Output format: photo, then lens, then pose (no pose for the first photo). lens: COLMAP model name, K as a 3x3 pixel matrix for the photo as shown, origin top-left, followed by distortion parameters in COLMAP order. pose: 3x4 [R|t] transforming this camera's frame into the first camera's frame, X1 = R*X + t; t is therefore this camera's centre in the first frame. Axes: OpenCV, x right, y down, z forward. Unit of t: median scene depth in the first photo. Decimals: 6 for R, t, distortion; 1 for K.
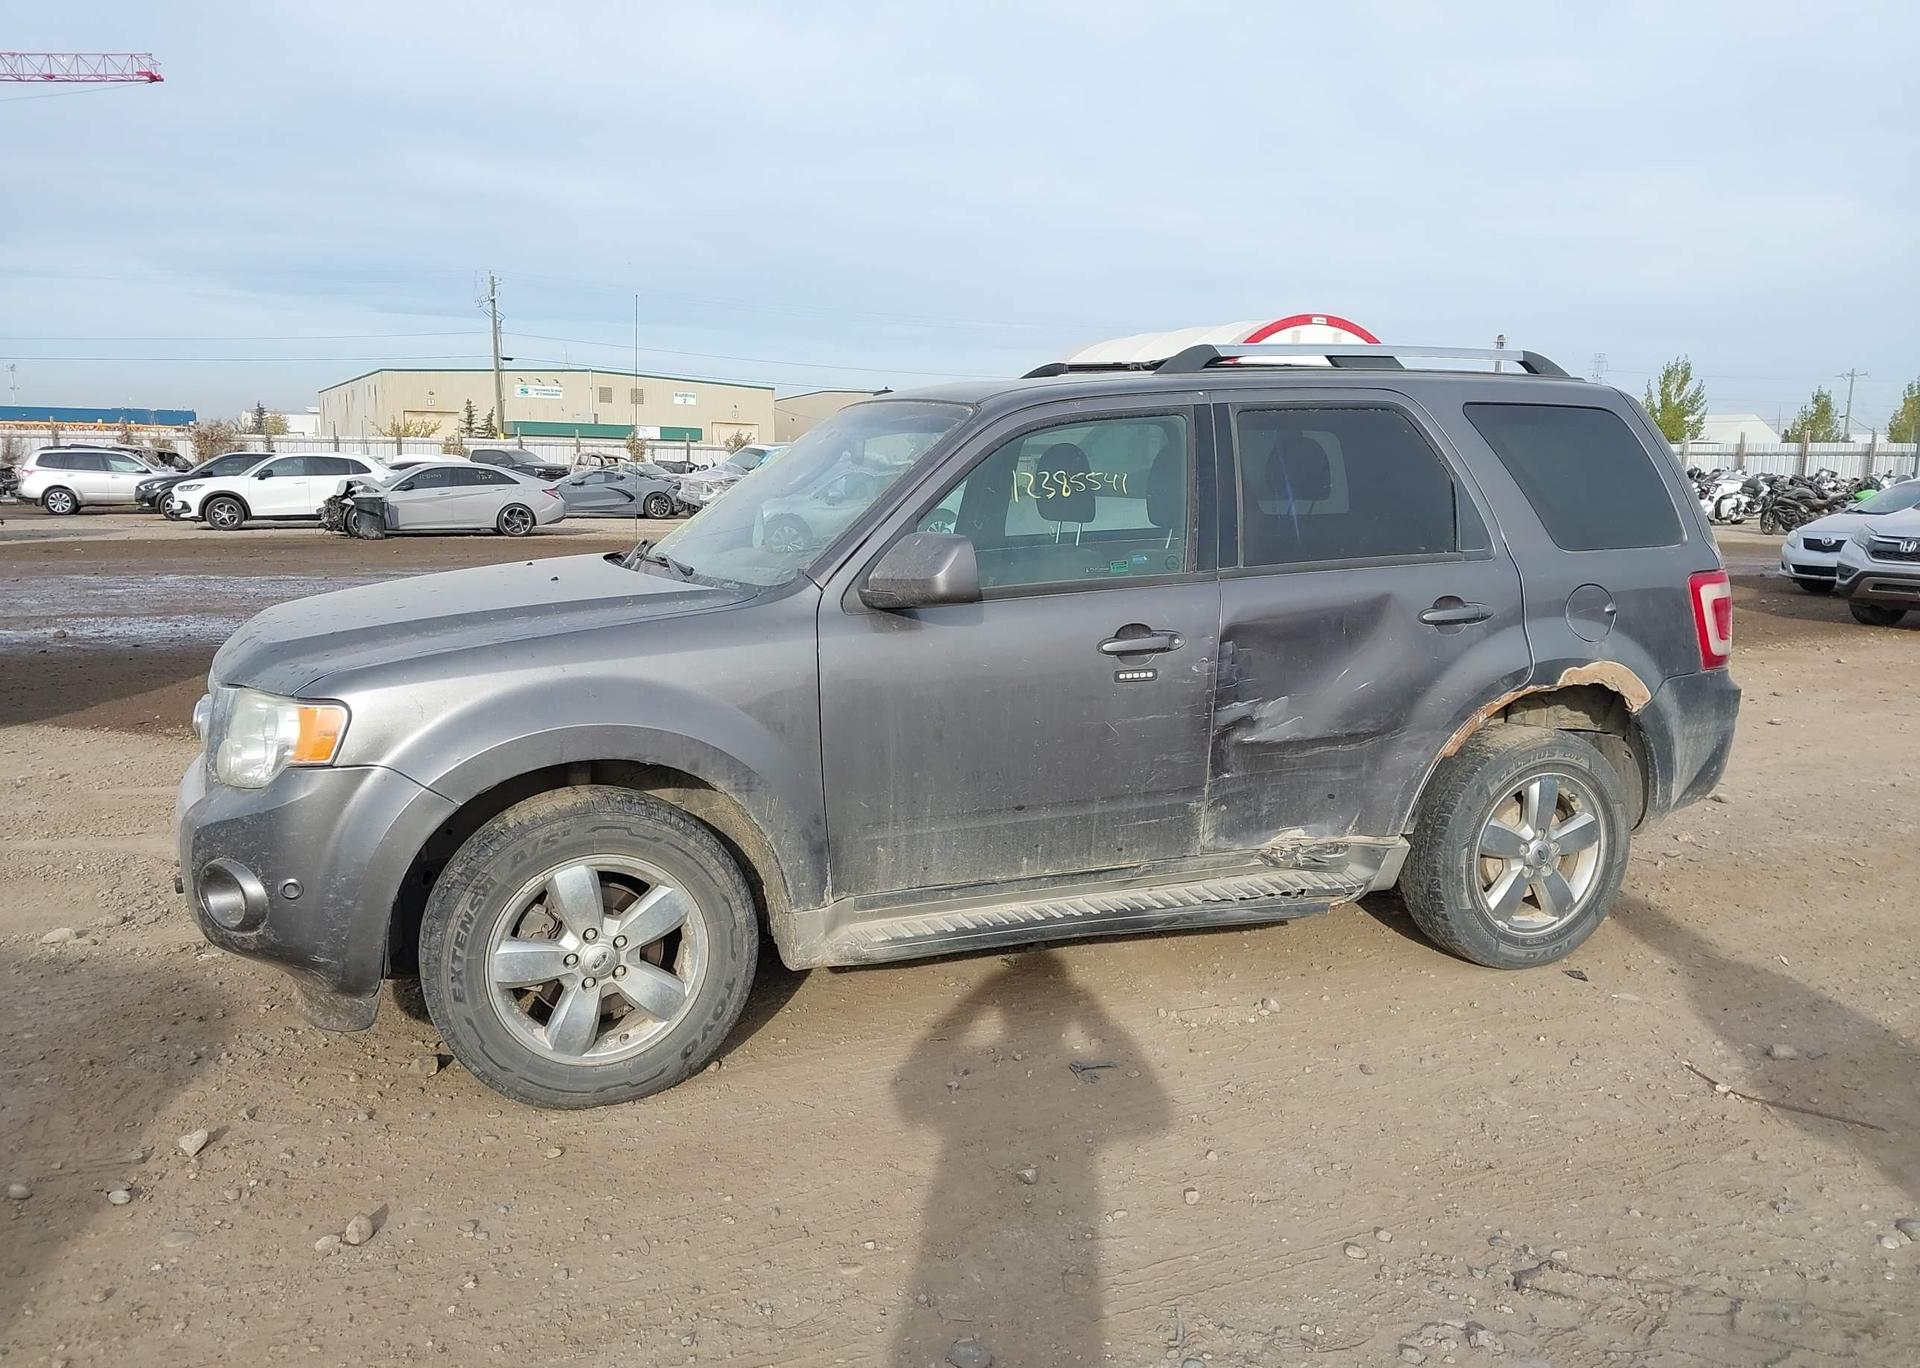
lens RADIAL K [[1479.4, 0, 955.0], [0, 1479.4, 760.2], [0, 0, 1]] dist [0.065414, -0.079859]
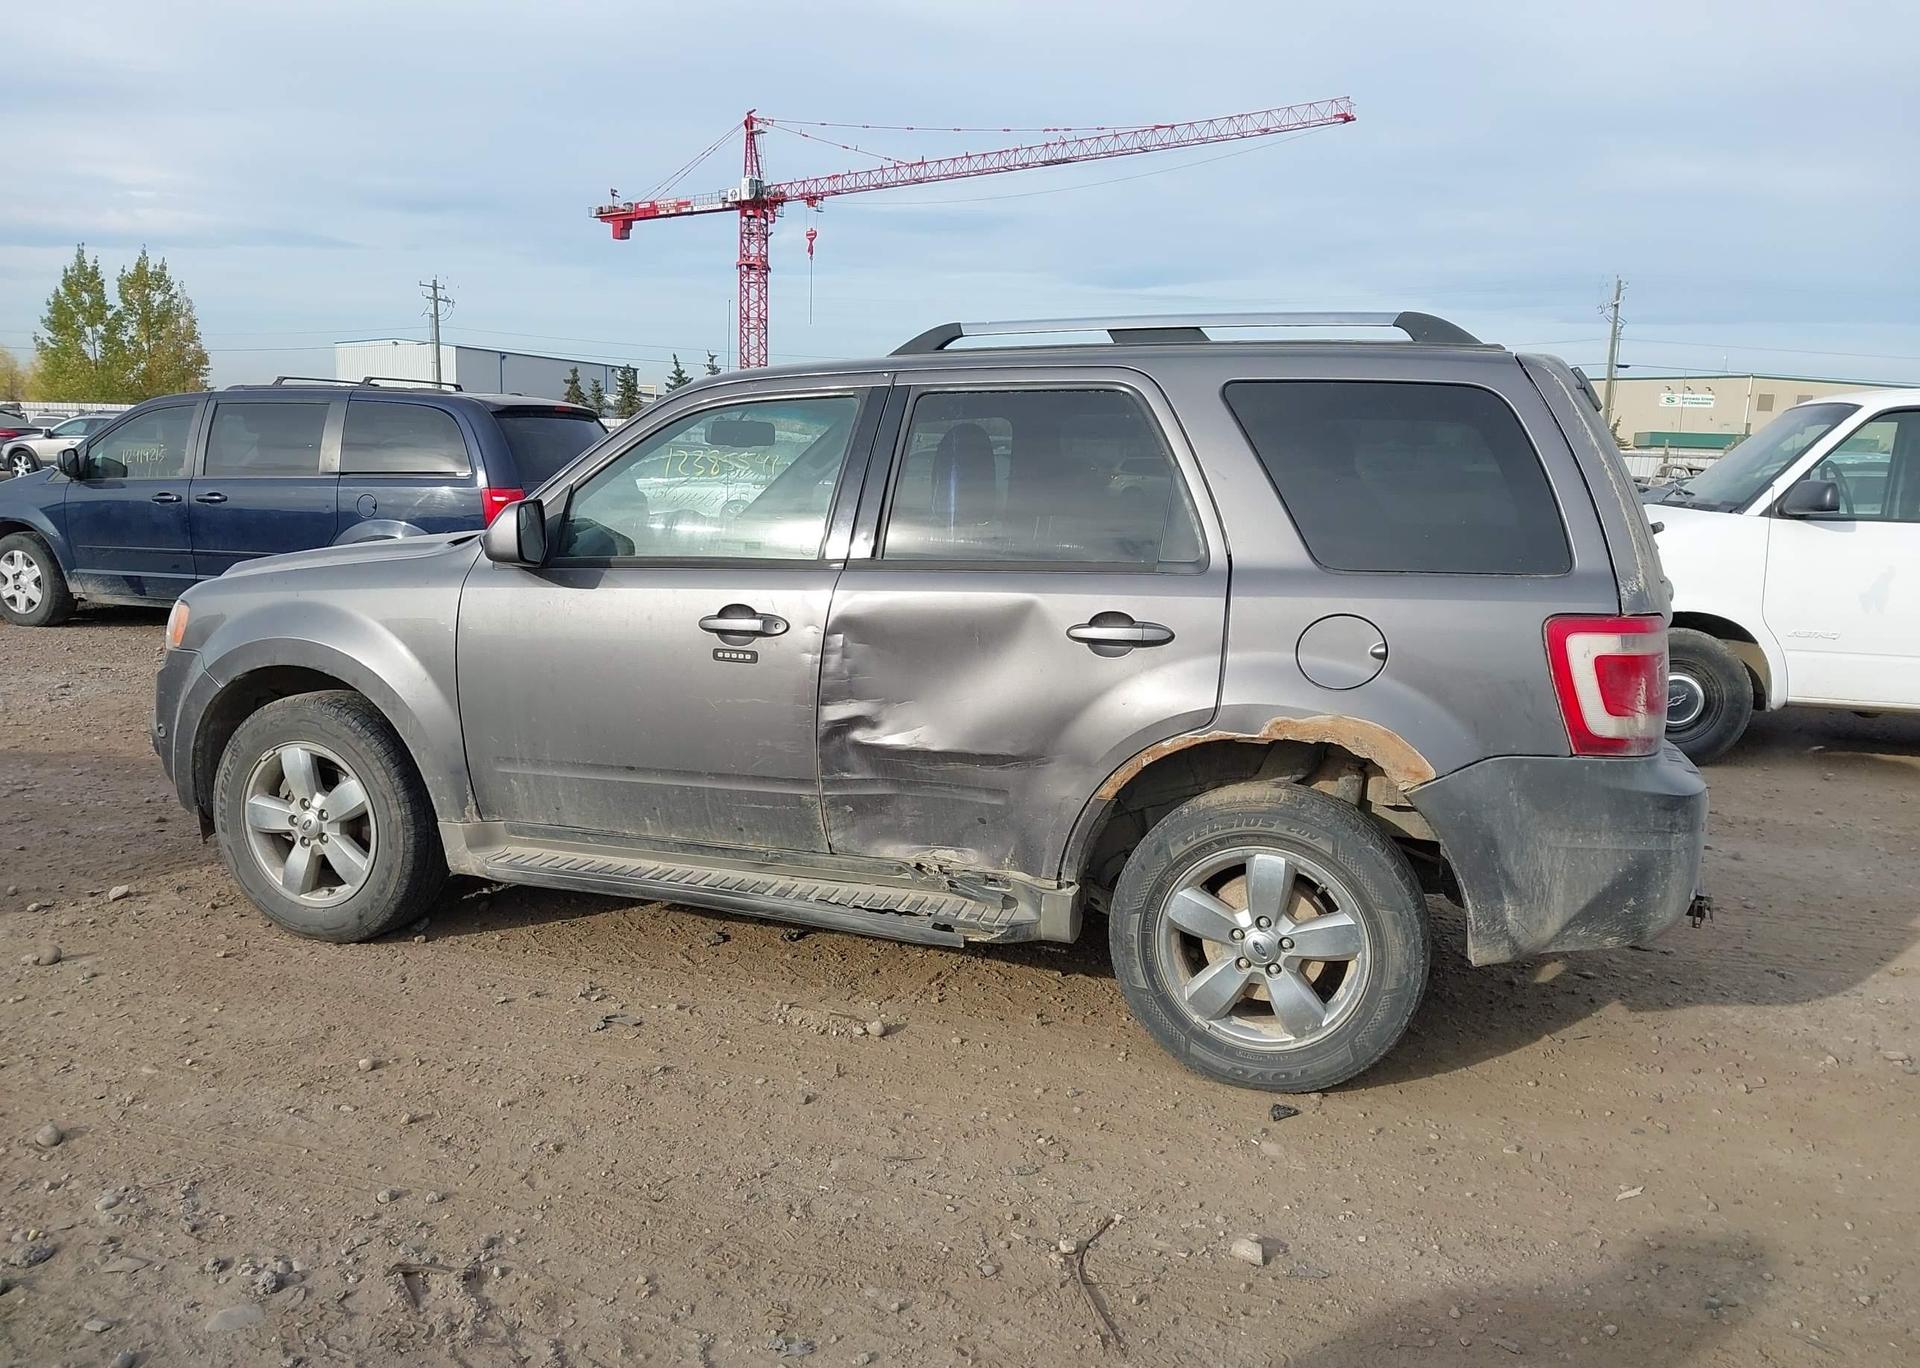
lens RADIAL K [[1474.2, 0, 971.9], [0, 1474.2, 762.1], [0, 0, 1]] dist [0.114891, -0.326616]
pose [[0.757330, 0.146009, -0.636501, 0.863406], [-0.148912, 0.987617, 0.049372, -0.057783], [0.635828, 0.057392, 0.769694, 0.325909]]
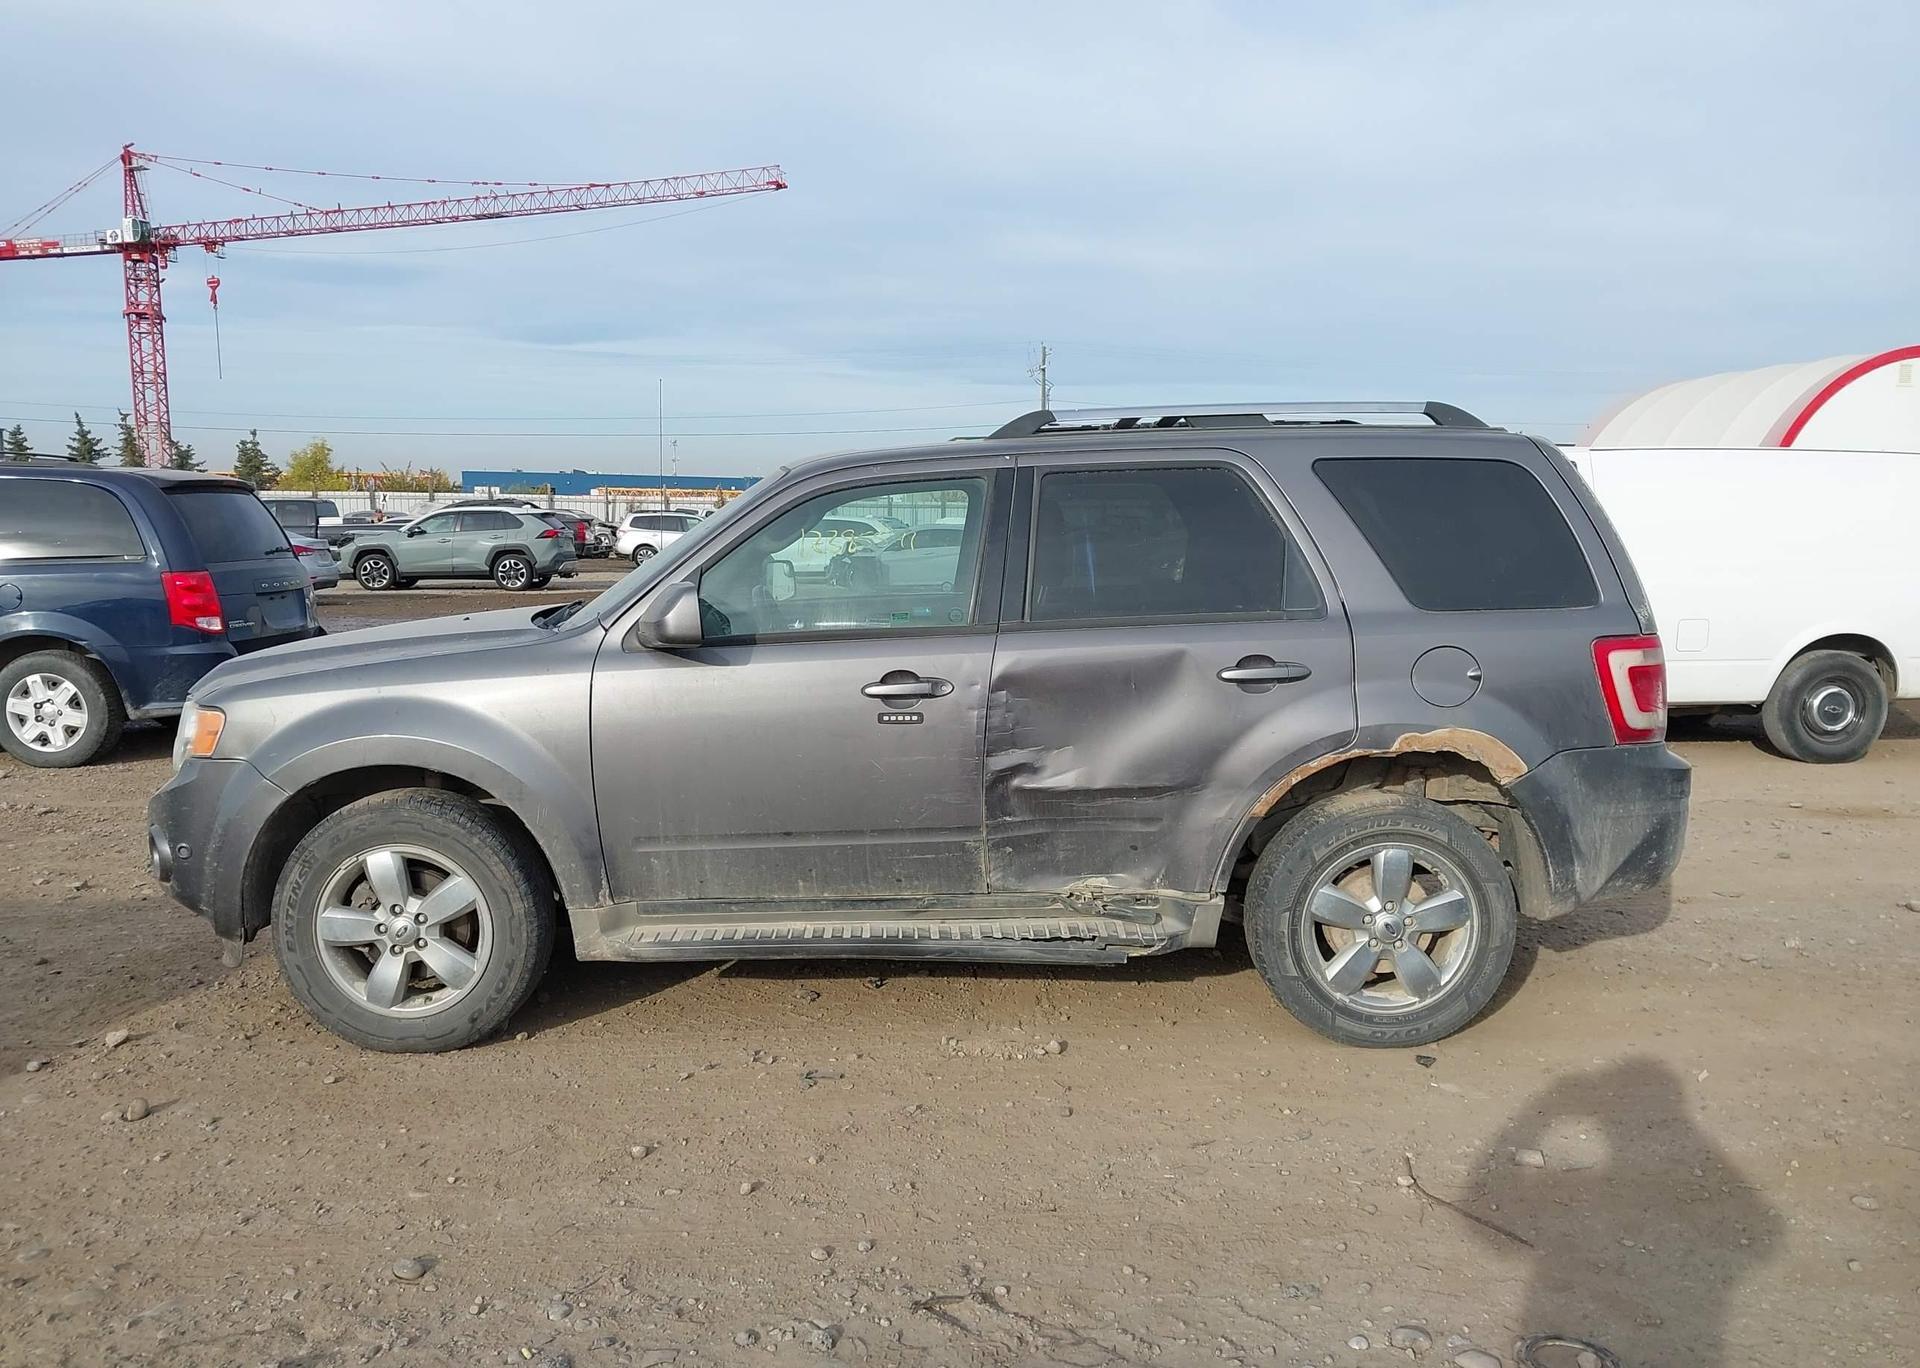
lens RADIAL K [[1479.4, 0, 955.0], [0, 1479.4, 760.2], [0, 0, 1]] dist [0.065414, -0.079859]
pose [[0.934795, 0.051058, -0.351500, 0.521332], [-0.063744, 0.997663, -0.024606, -0.002952], [0.349422, 0.045407, 0.935865, 0.010511]]
